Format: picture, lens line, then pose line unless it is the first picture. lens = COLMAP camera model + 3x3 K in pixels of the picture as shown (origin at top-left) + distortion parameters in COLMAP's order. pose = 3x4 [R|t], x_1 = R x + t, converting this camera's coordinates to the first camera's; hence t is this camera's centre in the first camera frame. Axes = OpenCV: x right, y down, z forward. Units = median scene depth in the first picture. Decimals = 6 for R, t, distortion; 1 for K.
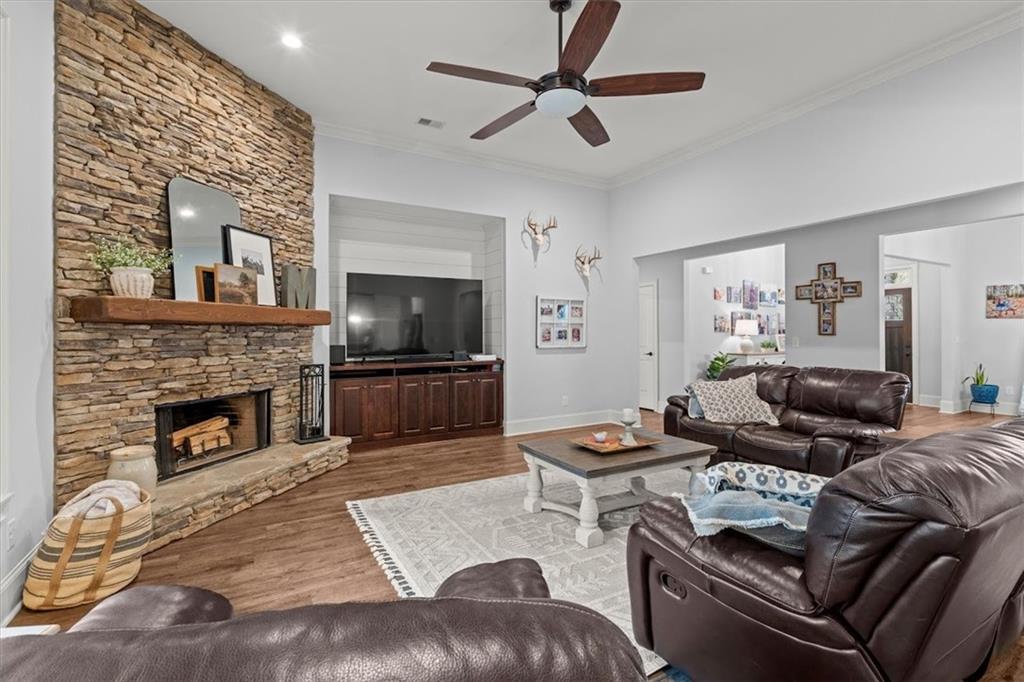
lens RADIAL K [[466.5, 0, 509.4], [0, 466.5, 334.5], [0, 0, 1]] dist [-0.005020, 0.003051]
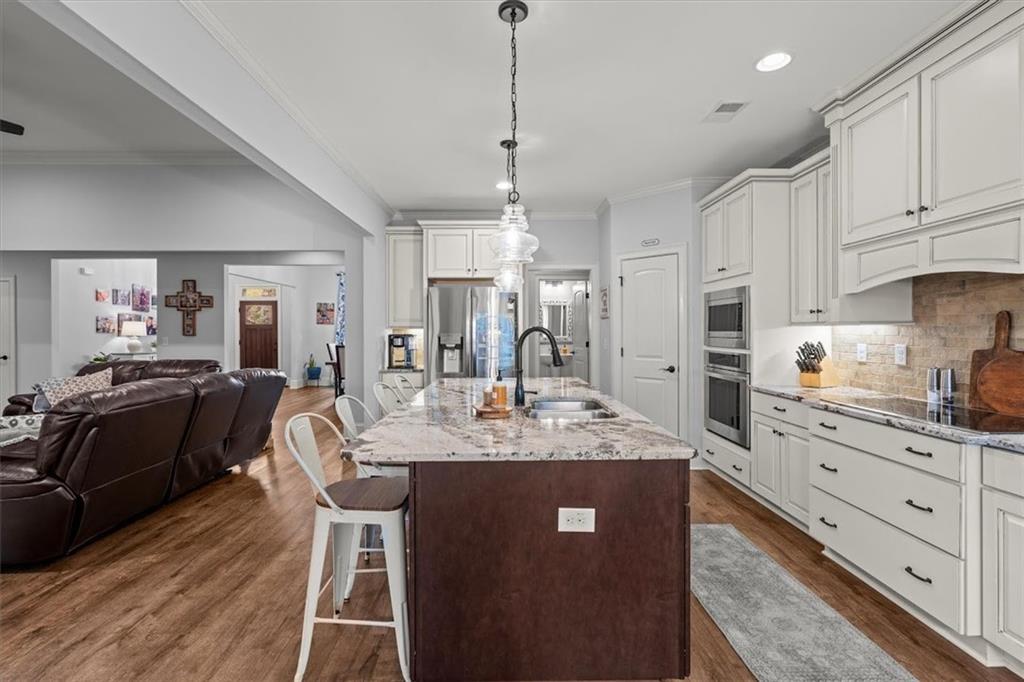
lens RADIAL K [[466.5, 0, 506.7], [0, 466.5, 330.9], [0, 0, 1]] dist [-0.005020, 0.003051]
pose [[0.476566, 0.003565, 0.879132, -0.038601], [0.003468, 0.999976, -0.005935, -0.001122], [-0.879132, 0.005878, 0.476542, -0.451327]]
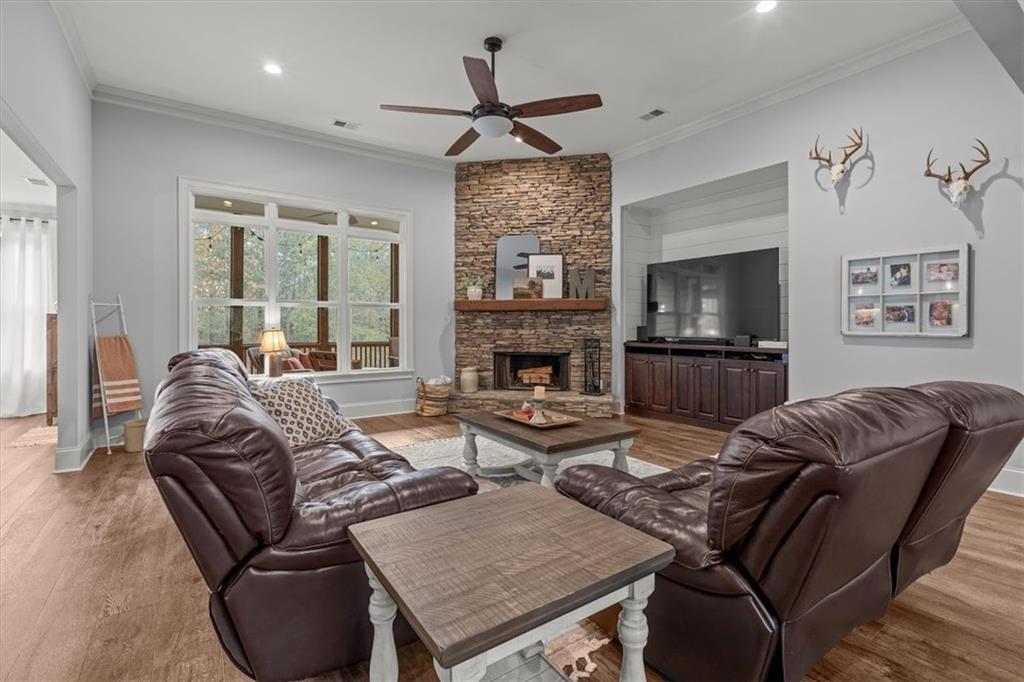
lens RADIAL K [[466.5, 0, 508.7], [0, 466.5, 325.2], [0, 0, 1]] dist [-0.005020, 0.003051]
pose [[0.094918, 0.005383, -0.995471, 0.913029], [-0.003322, 0.999982, 0.005091, 0.018512], [0.995480, 0.002823, 0.094934, 0.619221]]
